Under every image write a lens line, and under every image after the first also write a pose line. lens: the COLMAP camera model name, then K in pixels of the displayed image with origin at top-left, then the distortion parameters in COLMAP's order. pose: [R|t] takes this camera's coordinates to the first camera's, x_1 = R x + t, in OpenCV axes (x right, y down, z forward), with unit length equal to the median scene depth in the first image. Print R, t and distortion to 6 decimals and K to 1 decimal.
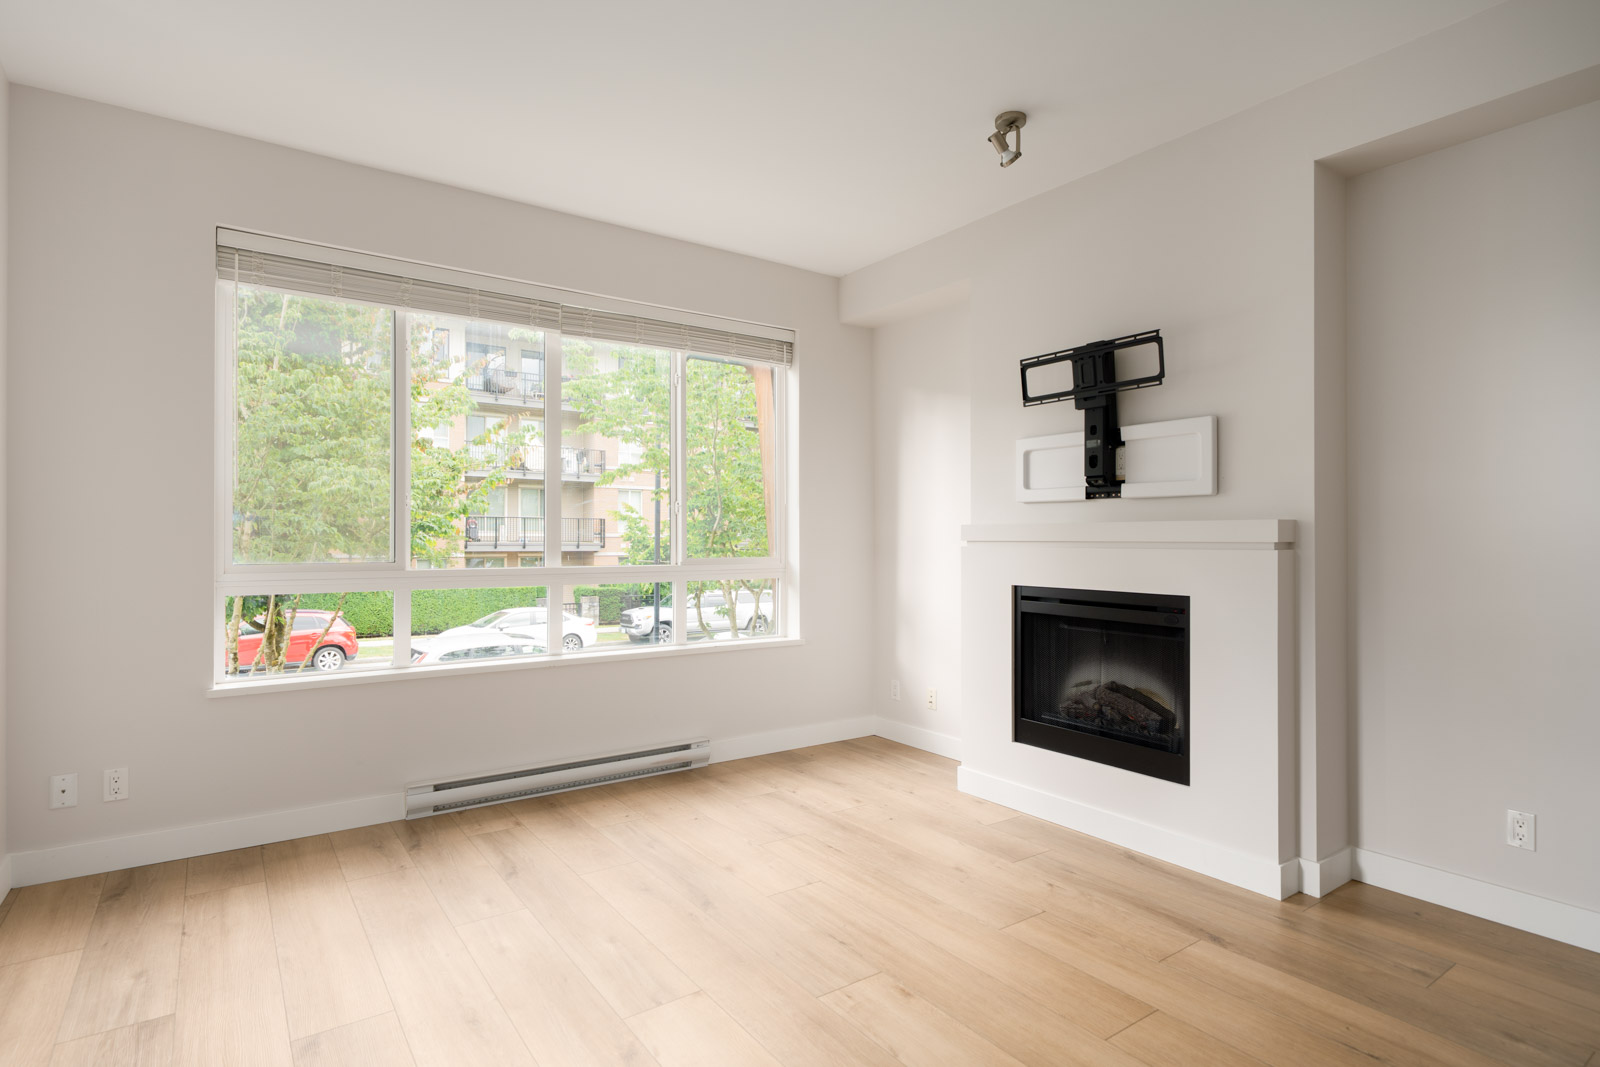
lens RADIAL K [[816.7, 0, 797.7], [0, 816.7, 533.7], [0, 0, 1]] dist [0.004071, 0.000277]
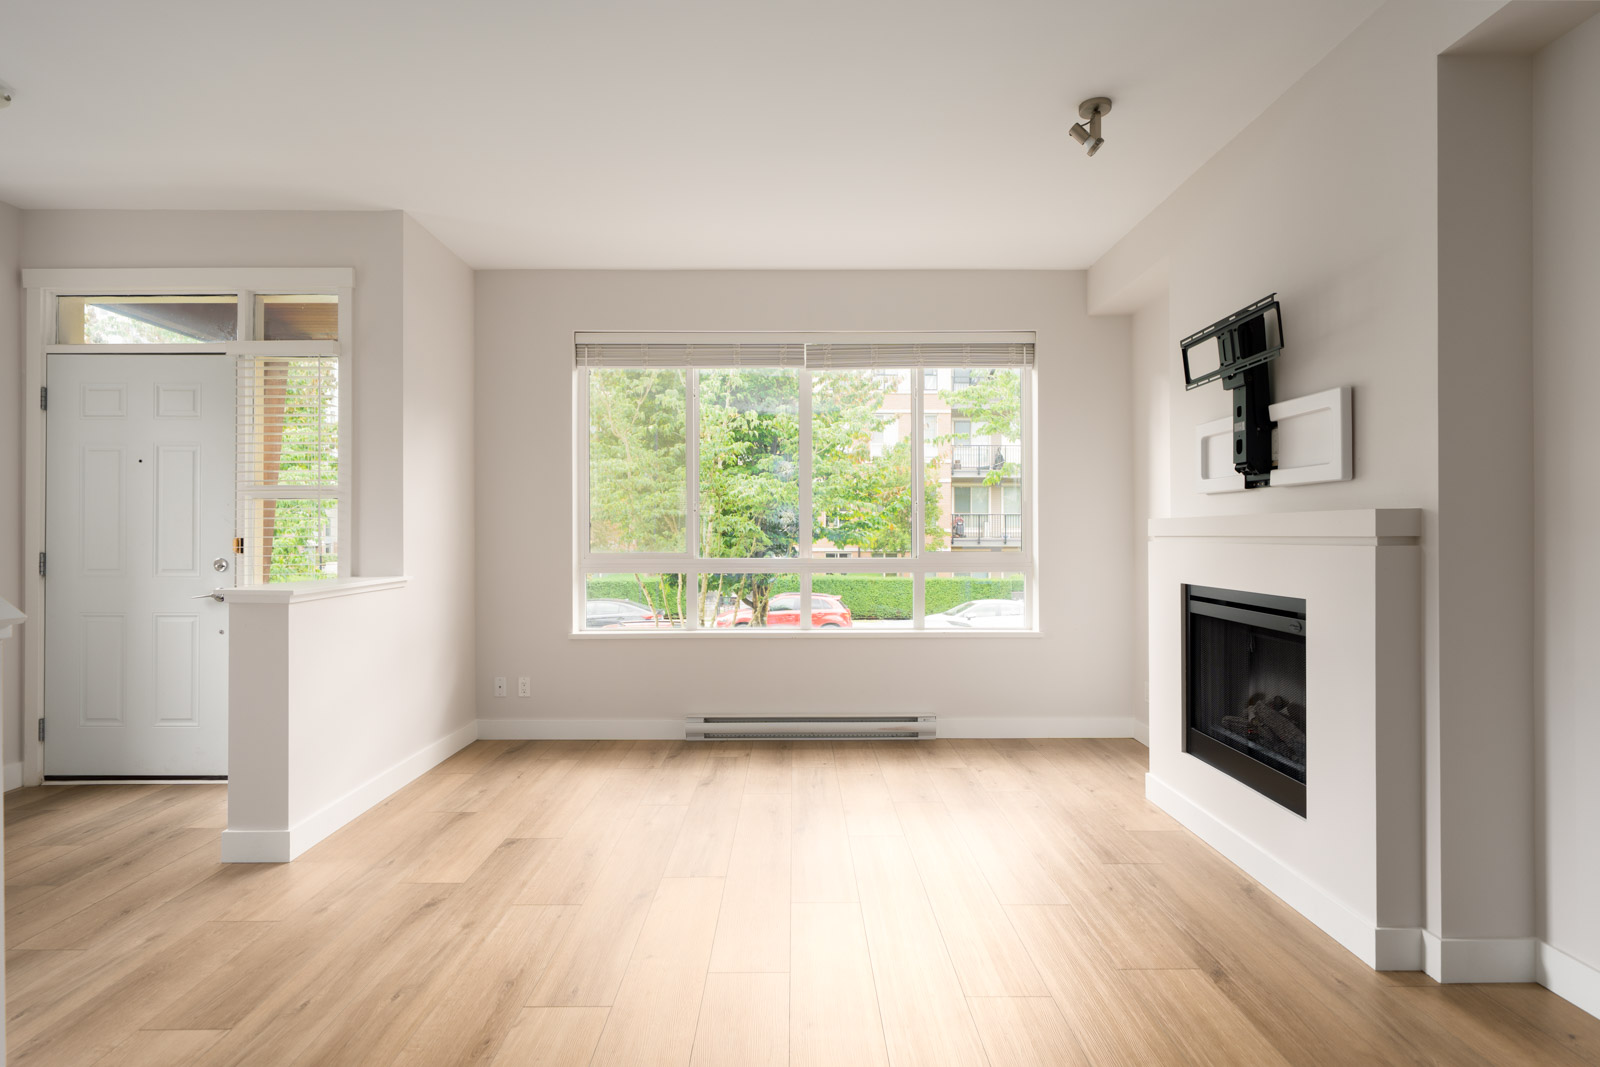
lens RADIAL K [[801.6, 0, 800.1], [0, 801.6, 532.0], [0, 0, 1]] dist [0.002451, 0.001411]
pose [[0.822363, -0.005444, -0.568937, 0.448652], [0.007157, 0.999974, 0.000778, 0.000833], [0.568918, -0.004712, 0.822381, 0.003330]]
